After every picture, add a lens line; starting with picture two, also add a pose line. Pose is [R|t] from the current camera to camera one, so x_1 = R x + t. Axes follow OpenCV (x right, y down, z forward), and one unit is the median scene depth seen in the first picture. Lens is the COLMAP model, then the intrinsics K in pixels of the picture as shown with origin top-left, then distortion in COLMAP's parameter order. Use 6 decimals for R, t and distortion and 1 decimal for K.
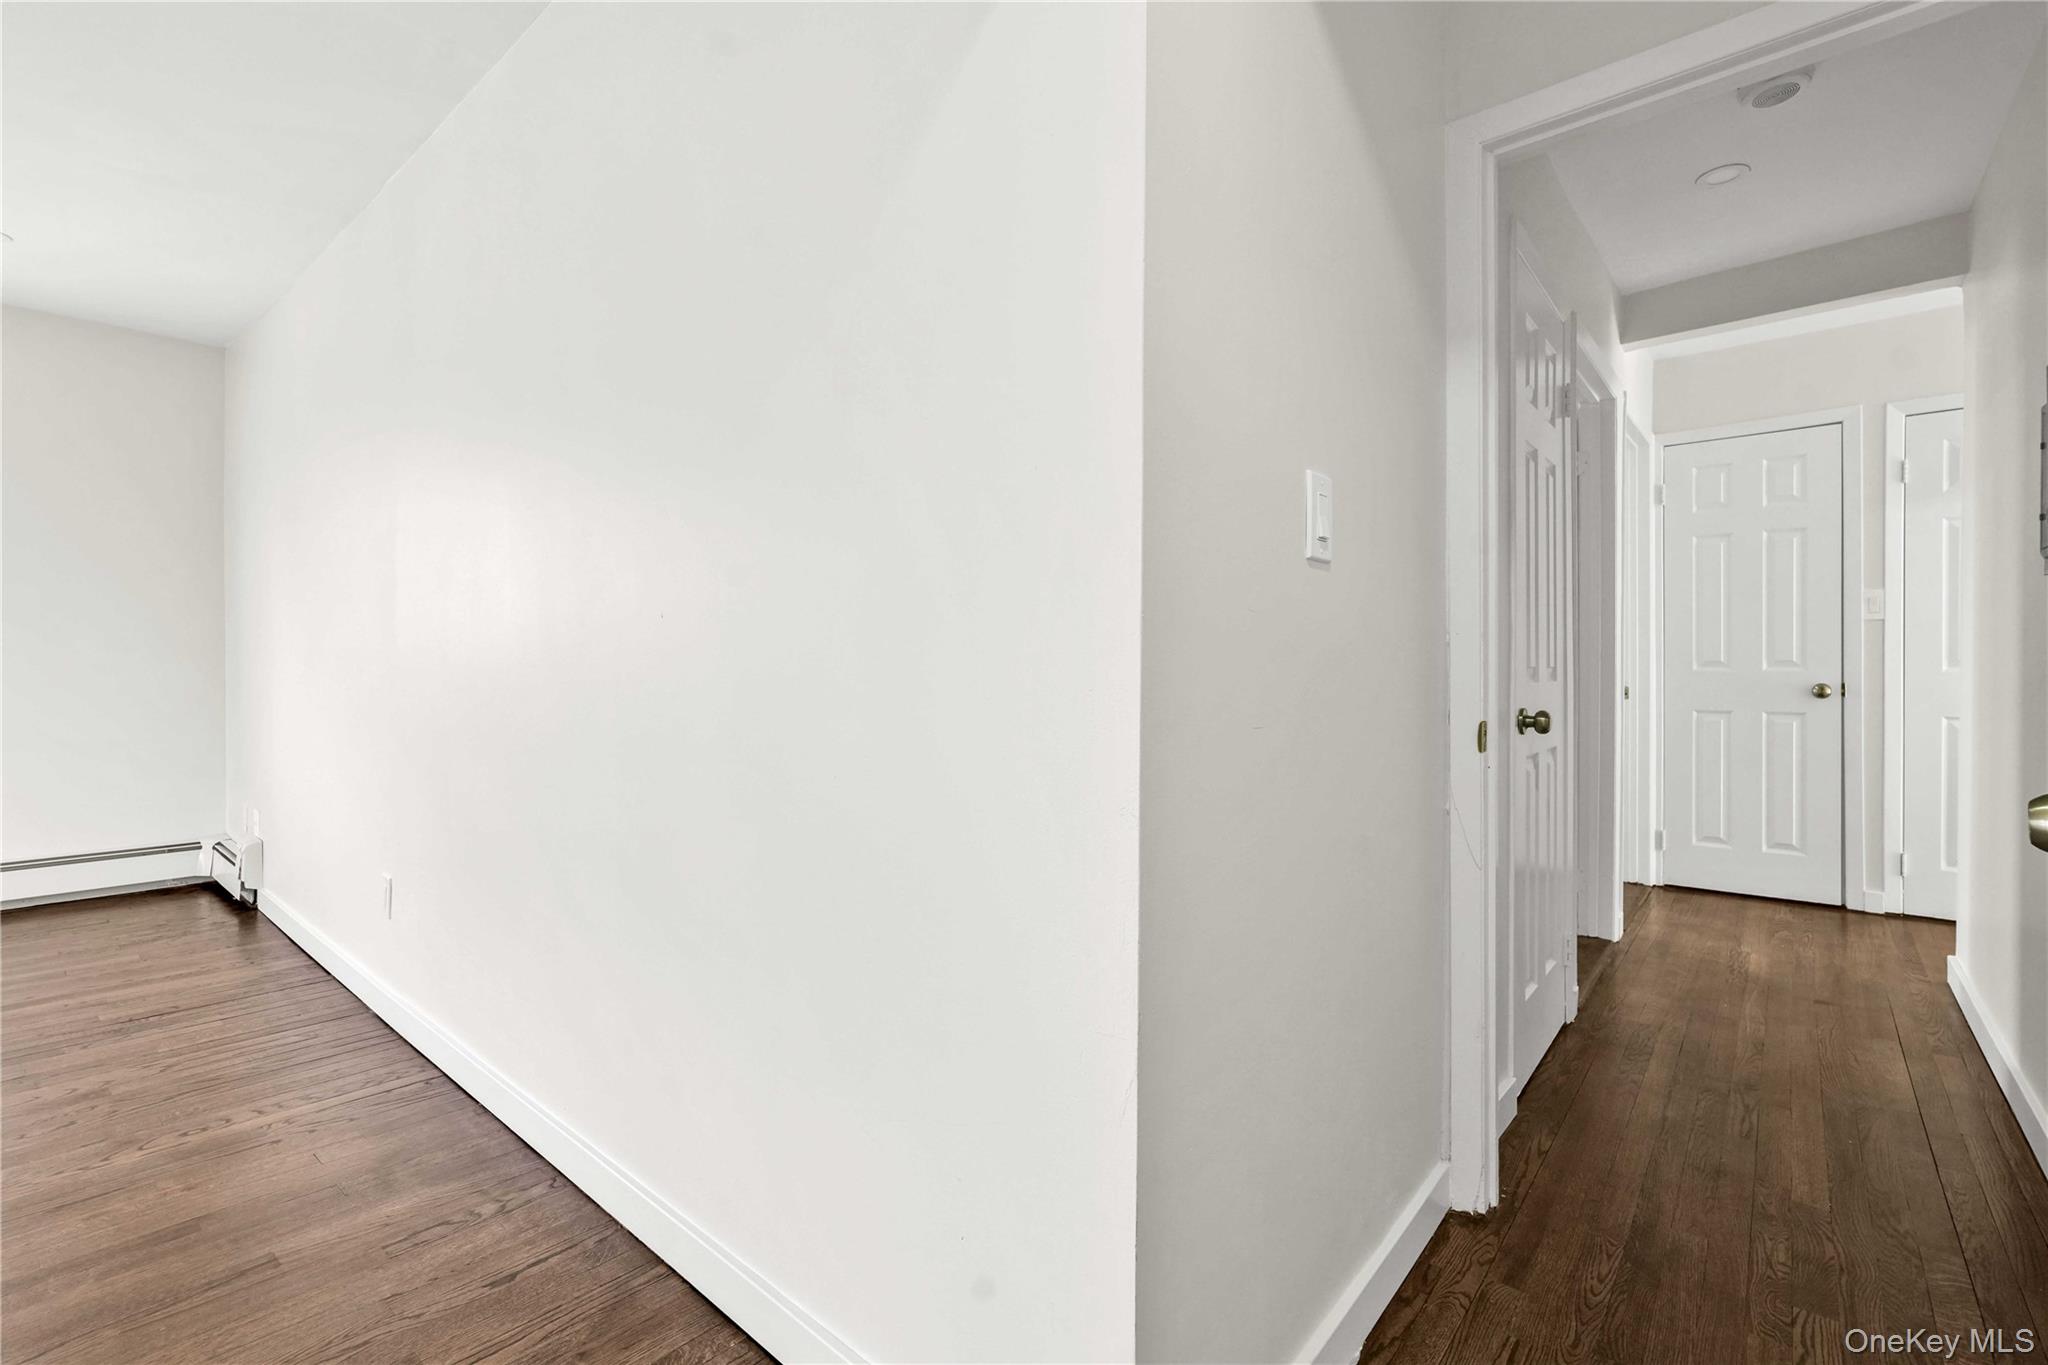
lens RADIAL K [[907.1, 0, 1031.3], [0, 907.1, 676.0], [0, 0, 1]] dist [0.001250, 0.000223]
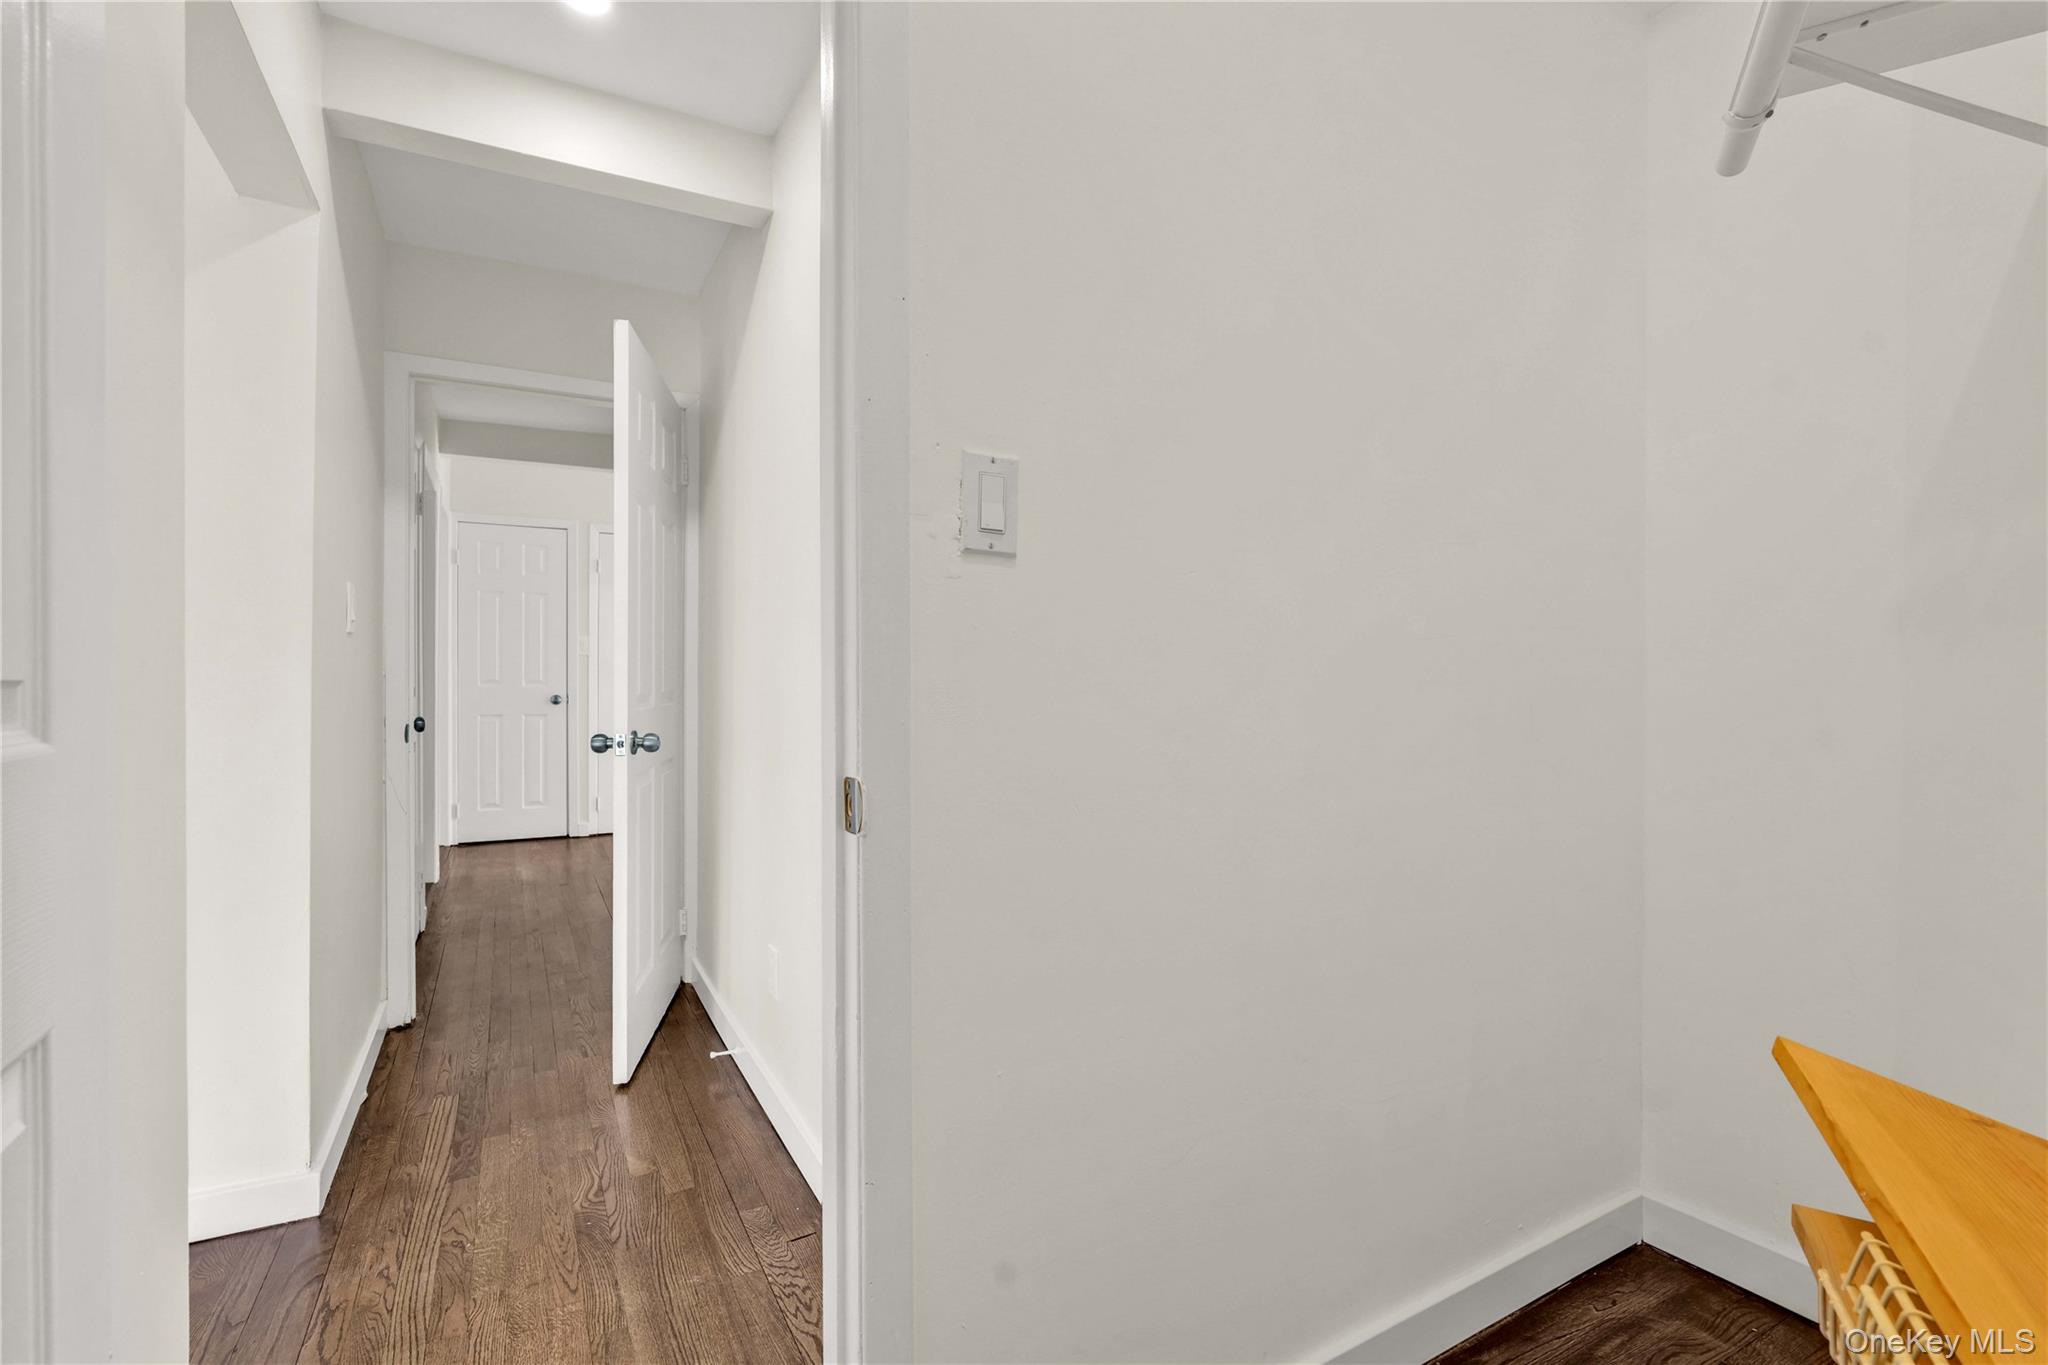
lens RADIAL K [[907.1, 0, 1029.2], [0, 907.1, 684.2], [0, 0, 1]] dist [0.001250, 0.000223]
pose [[0.341000, -0.000718, 0.940063, -0.340475], [0.000815, 1.000000, 0.000469, -0.010683], [-0.940063, 0.000606, 0.341001, -0.315917]]
